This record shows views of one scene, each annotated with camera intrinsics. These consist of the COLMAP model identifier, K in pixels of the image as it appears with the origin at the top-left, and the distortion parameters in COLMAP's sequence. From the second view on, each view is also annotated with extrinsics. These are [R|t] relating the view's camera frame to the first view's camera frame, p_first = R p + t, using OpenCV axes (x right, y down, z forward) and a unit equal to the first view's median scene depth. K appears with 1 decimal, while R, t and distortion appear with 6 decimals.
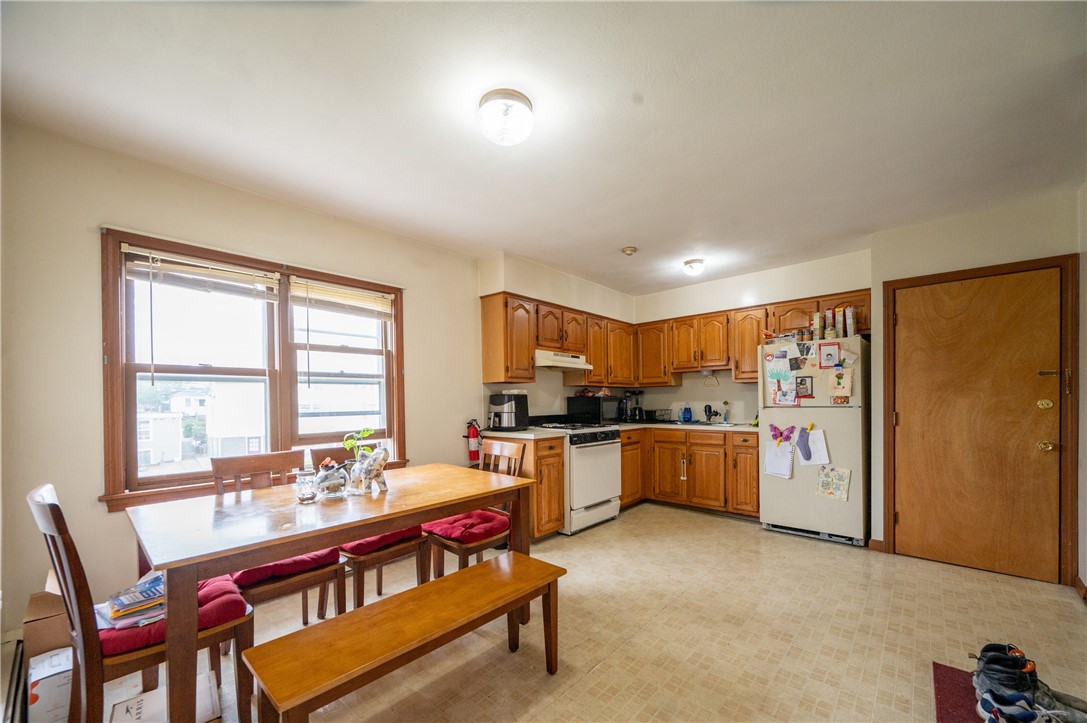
lens RADIAL K [[431.8, 0, 540.7], [0, 431.8, 401.9], [0, 0, 1]] dist [-0.000929, -0.000038]
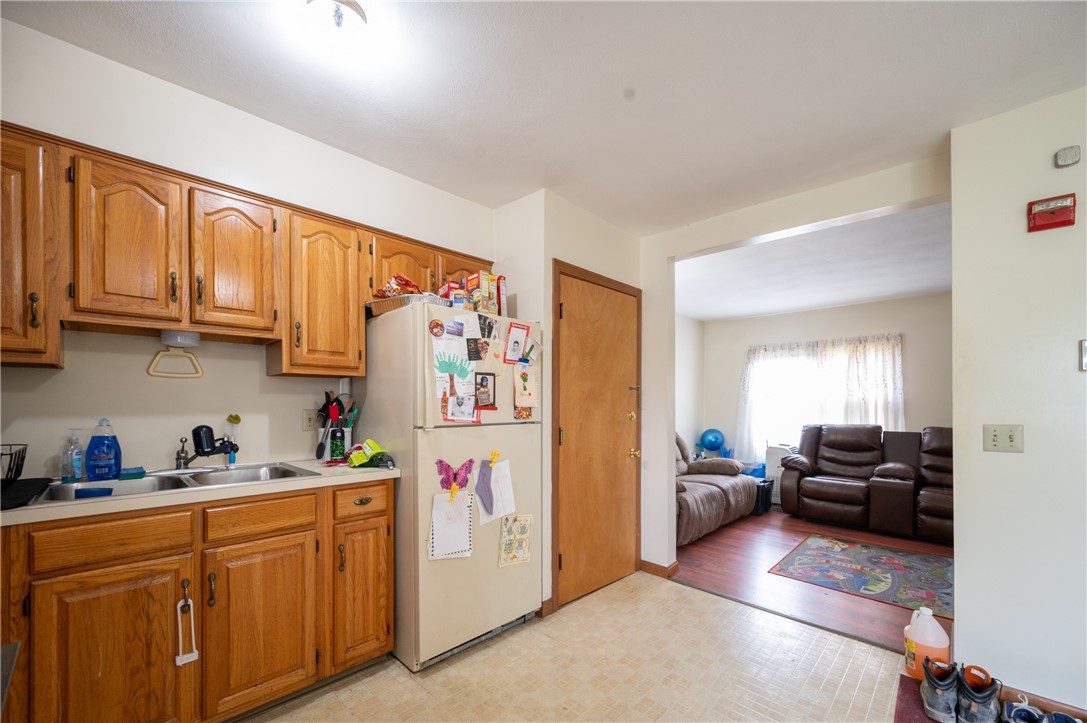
lens RADIAL K [[431.8, 0, 539.0], [0, 431.8, 403.1], [0, 0, 1]] dist [-0.000929, -0.000038]
pose [[0.044599, 0.011684, 0.998937, 0.025404], [0.000046, 0.999932, -0.011698, -0.010716], [-0.999005, 0.000568, 0.044596, 0.893000]]
